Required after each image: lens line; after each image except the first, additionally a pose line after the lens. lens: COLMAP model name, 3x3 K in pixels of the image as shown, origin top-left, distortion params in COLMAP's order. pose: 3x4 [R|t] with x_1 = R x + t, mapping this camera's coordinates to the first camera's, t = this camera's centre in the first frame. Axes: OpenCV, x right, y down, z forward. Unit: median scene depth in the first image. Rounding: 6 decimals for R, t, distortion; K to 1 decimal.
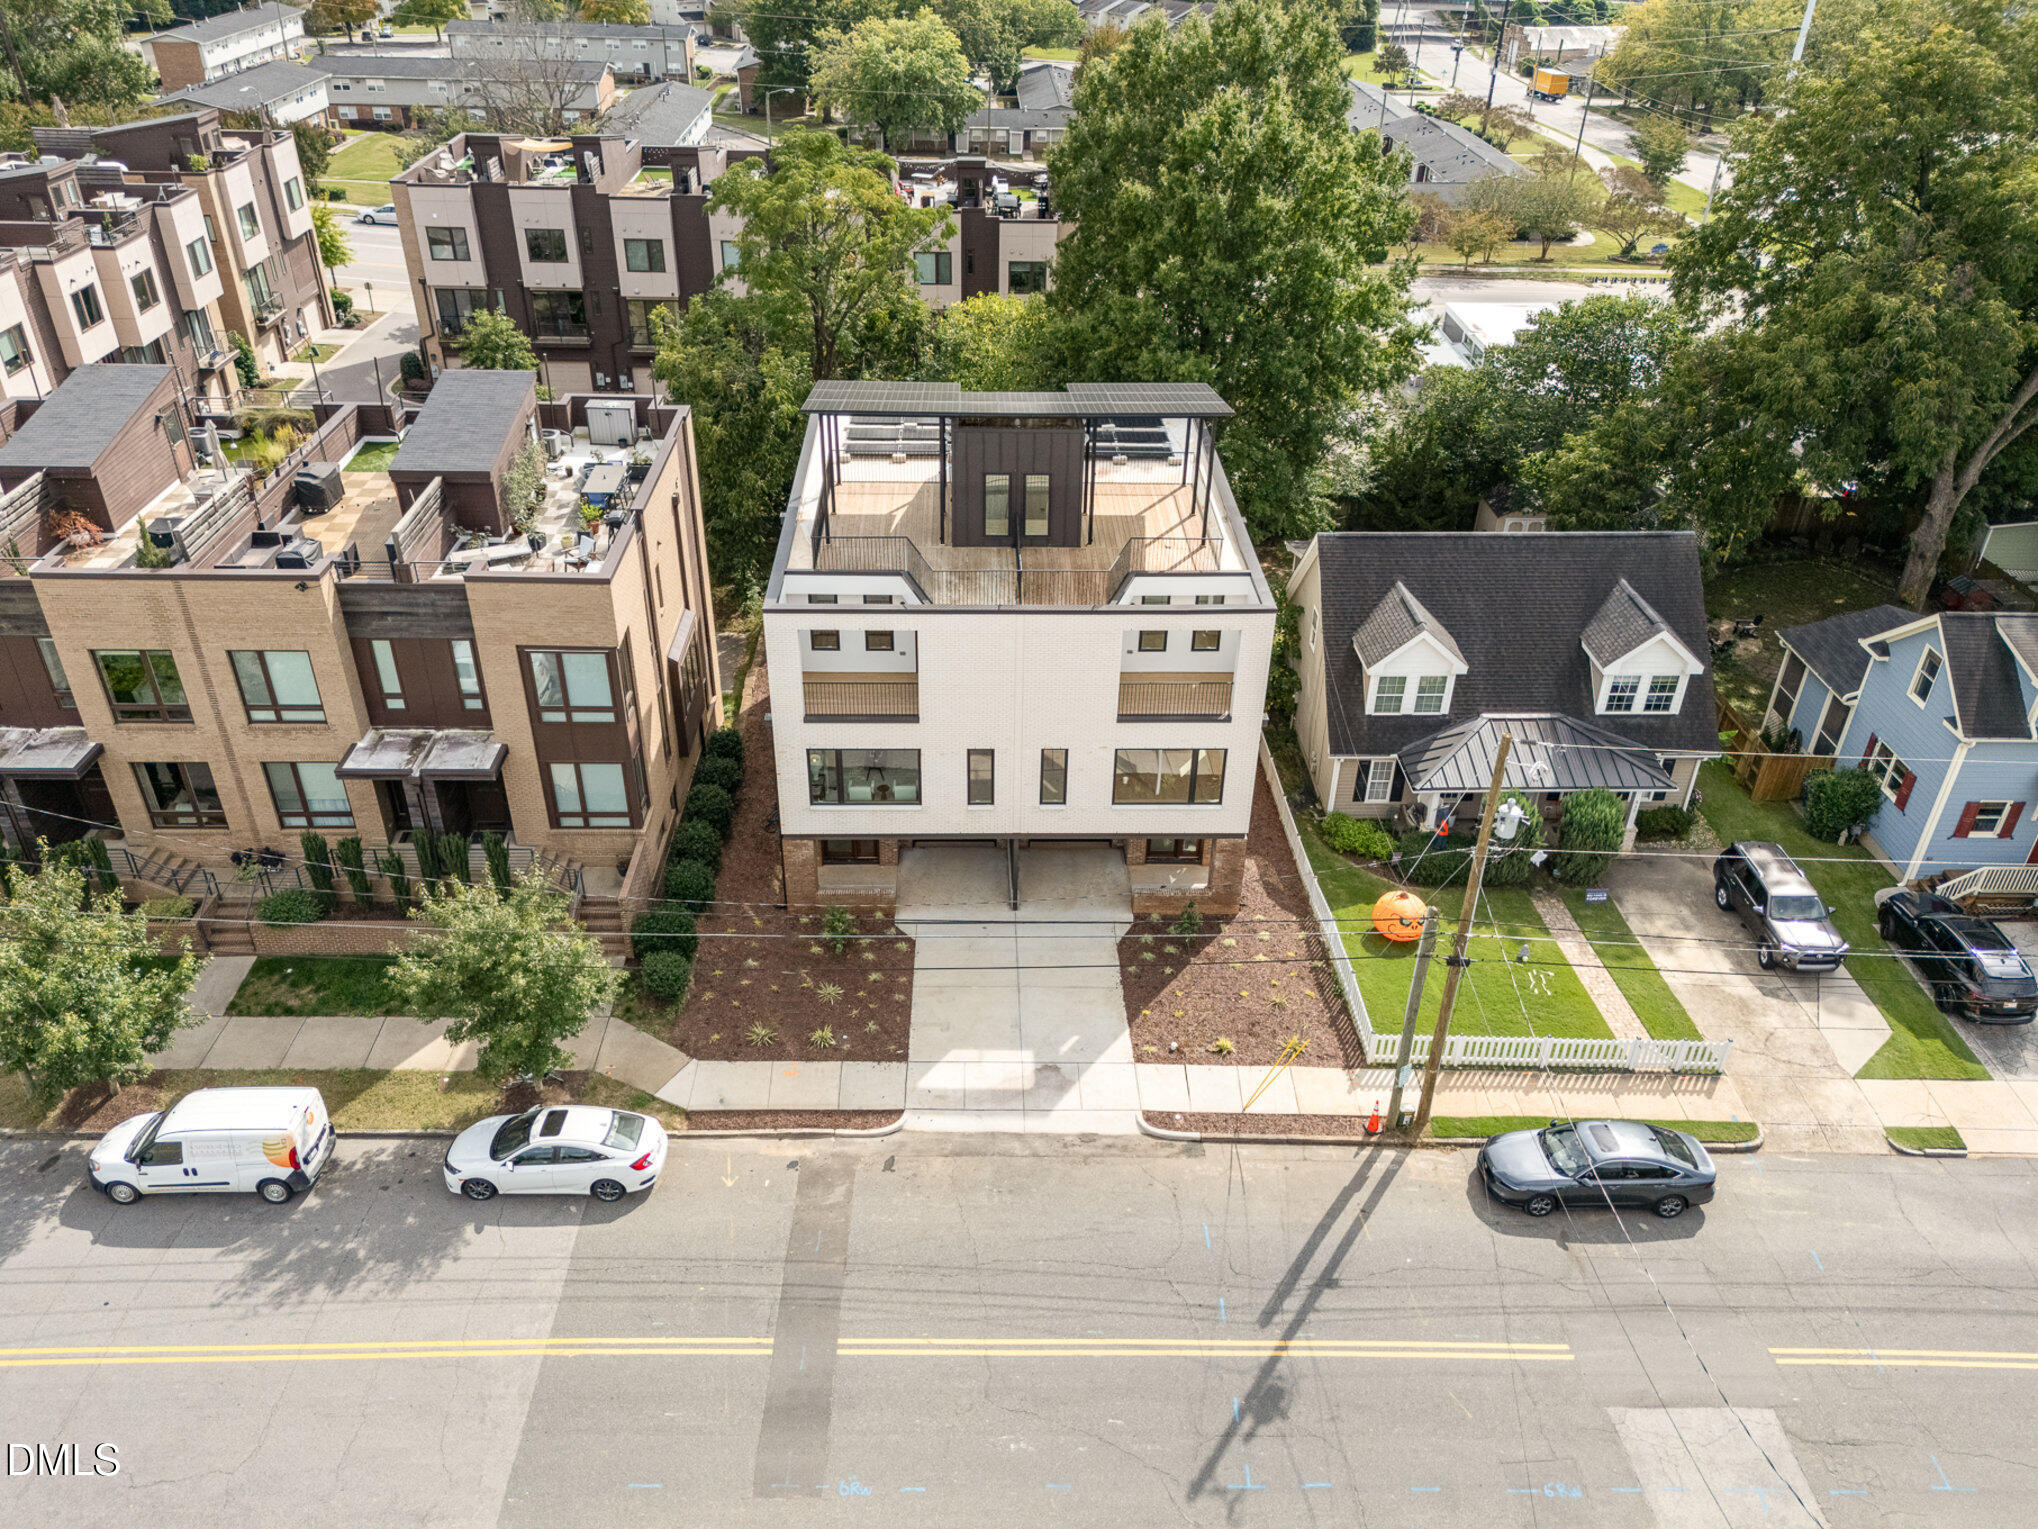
lens RADIAL K [[1504.7, 0, 1019.0], [0, 1504.7, 764.5], [0, 0, 1]] dist [0.004761, 0.000864]
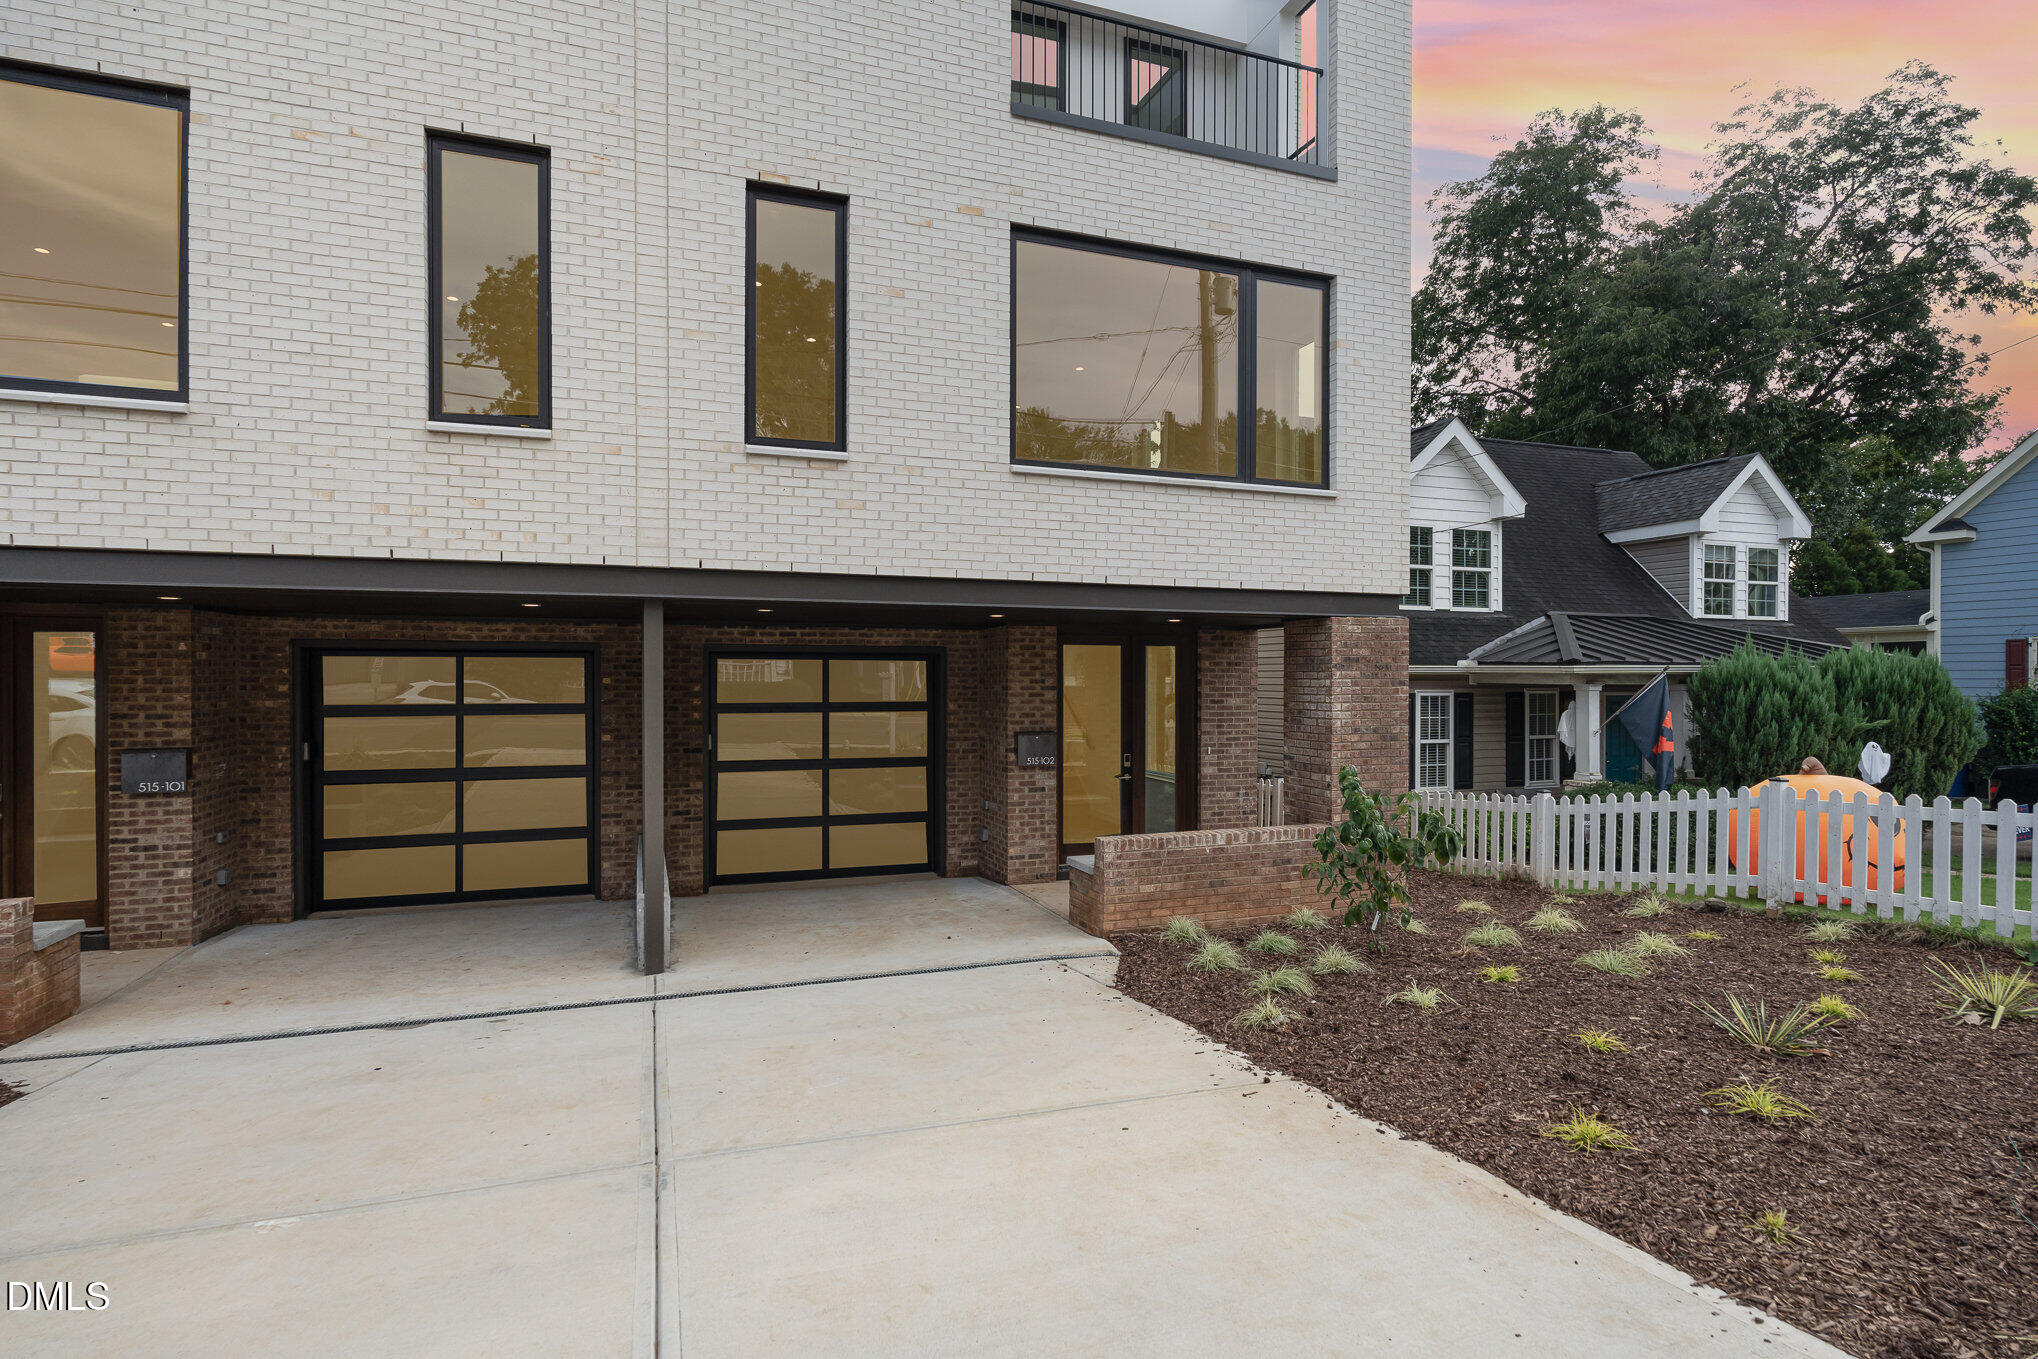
lens RADIAL K [[989.7, 0, 1019.0], [0, 989.7, 679.5], [0, 0, 1]] dist [0.000436, 0.000178]
pose [[0.948809, -0.018936, 0.315283, 0.003921], [0.187396, 0.837279, -0.513660, 0.156995], [-0.254254, 0.546448, 0.797966, 0.867080]]
